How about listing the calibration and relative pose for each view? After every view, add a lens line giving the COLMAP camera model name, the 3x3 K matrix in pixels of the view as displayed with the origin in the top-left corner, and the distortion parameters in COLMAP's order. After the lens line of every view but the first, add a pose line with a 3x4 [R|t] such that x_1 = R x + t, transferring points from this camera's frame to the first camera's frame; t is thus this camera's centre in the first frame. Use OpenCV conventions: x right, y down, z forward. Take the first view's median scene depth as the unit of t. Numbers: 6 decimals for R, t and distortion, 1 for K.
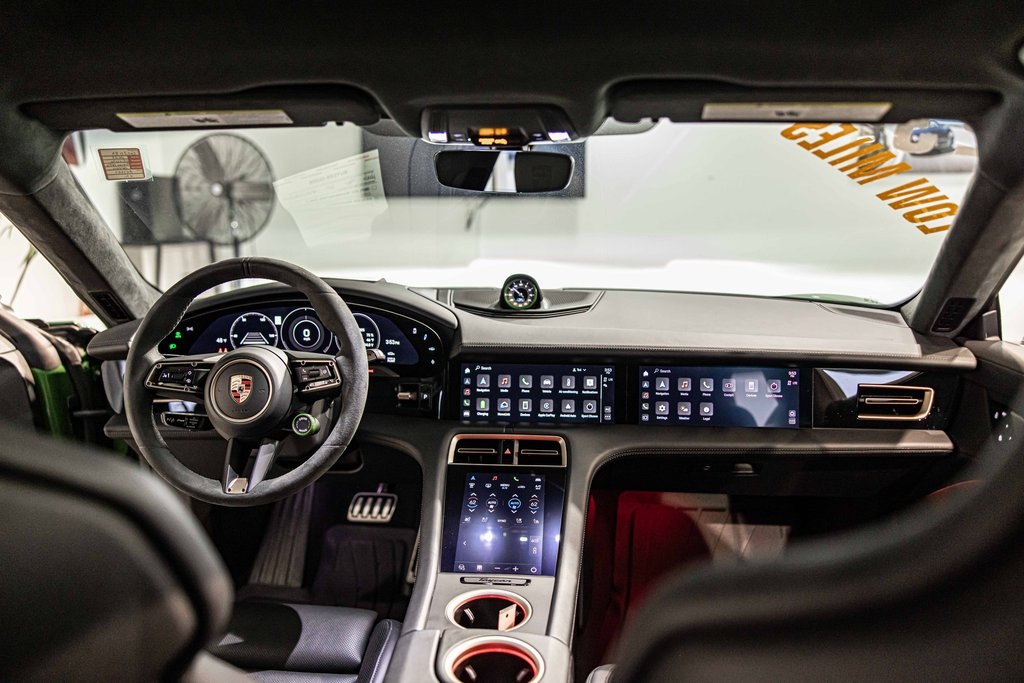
lens RADIAL K [[799.5, 0, 501.9], [0, 799.5, 336.0], [0, 0, 1]] dist [0.003922, -0.007077]
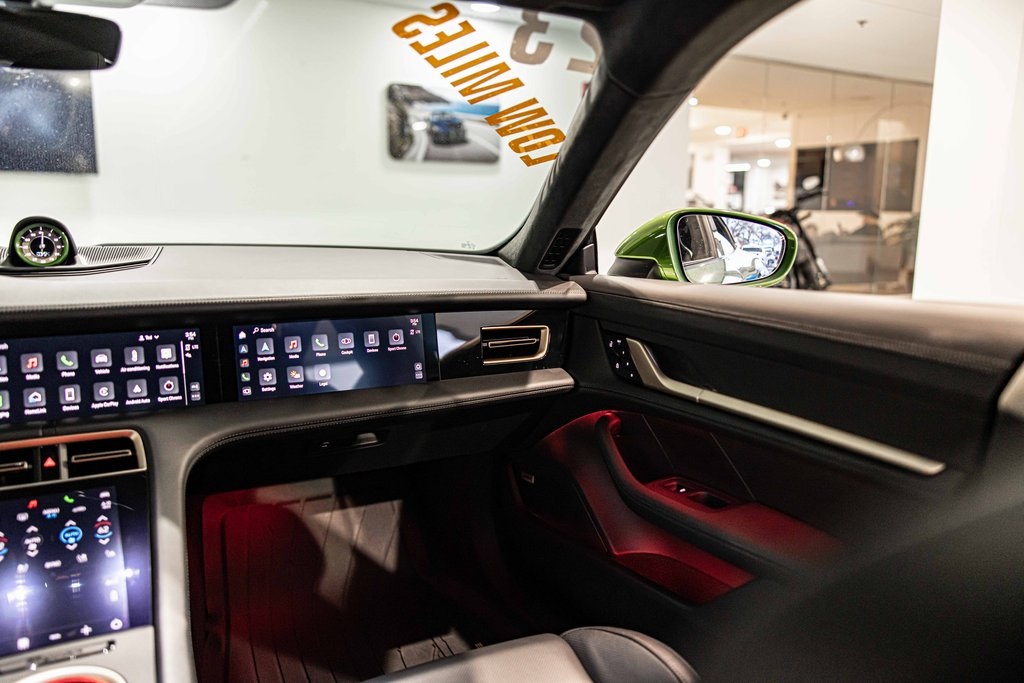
lens RADIAL K [[799.5, 0, 507.4], [0, 799.5, 341.0], [0, 0, 1]] dist [0.003922, -0.007077]
pose [[0.837151, -0.081360, 0.540888, -0.025387], [0.076940, 0.996559, 0.030819, 0.048846], [-0.541534, 0.015816, 0.840530, 0.208476]]
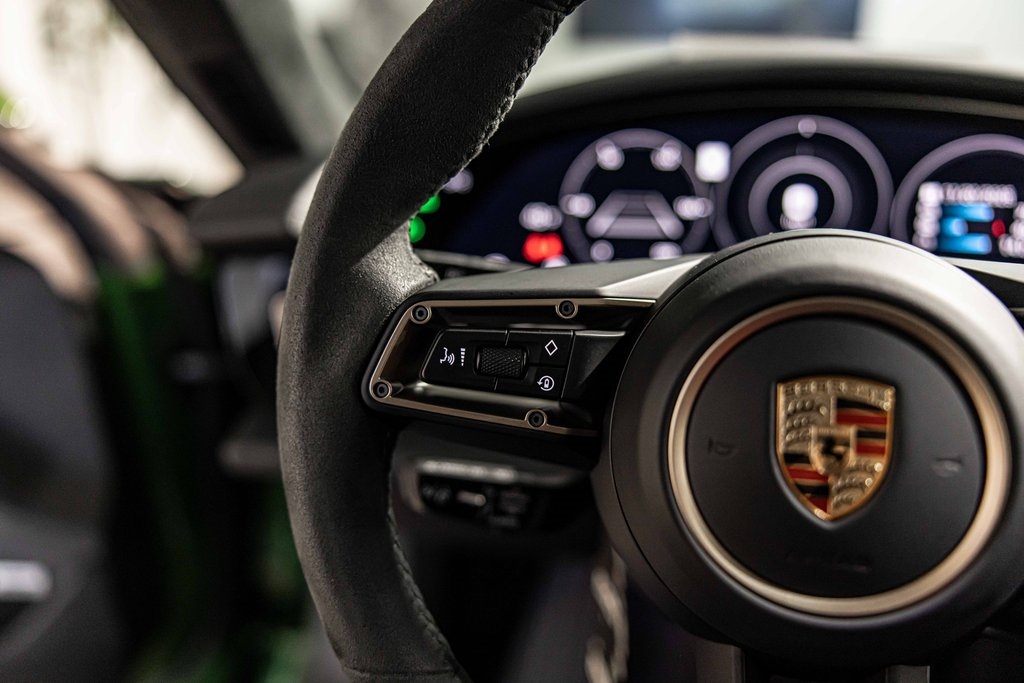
lens RADIAL K [[902.8, 0, 505.8], [0, 902.8, 343.8], [0, 0, 1]] dist [0.060257, -0.009438]
pose [[0.980381, 0.044319, -0.192064, -0.306227], [-0.021071, 0.992375, 0.121439, 0.012452], [0.195982, -0.115010, 0.973840, 0.648829]]
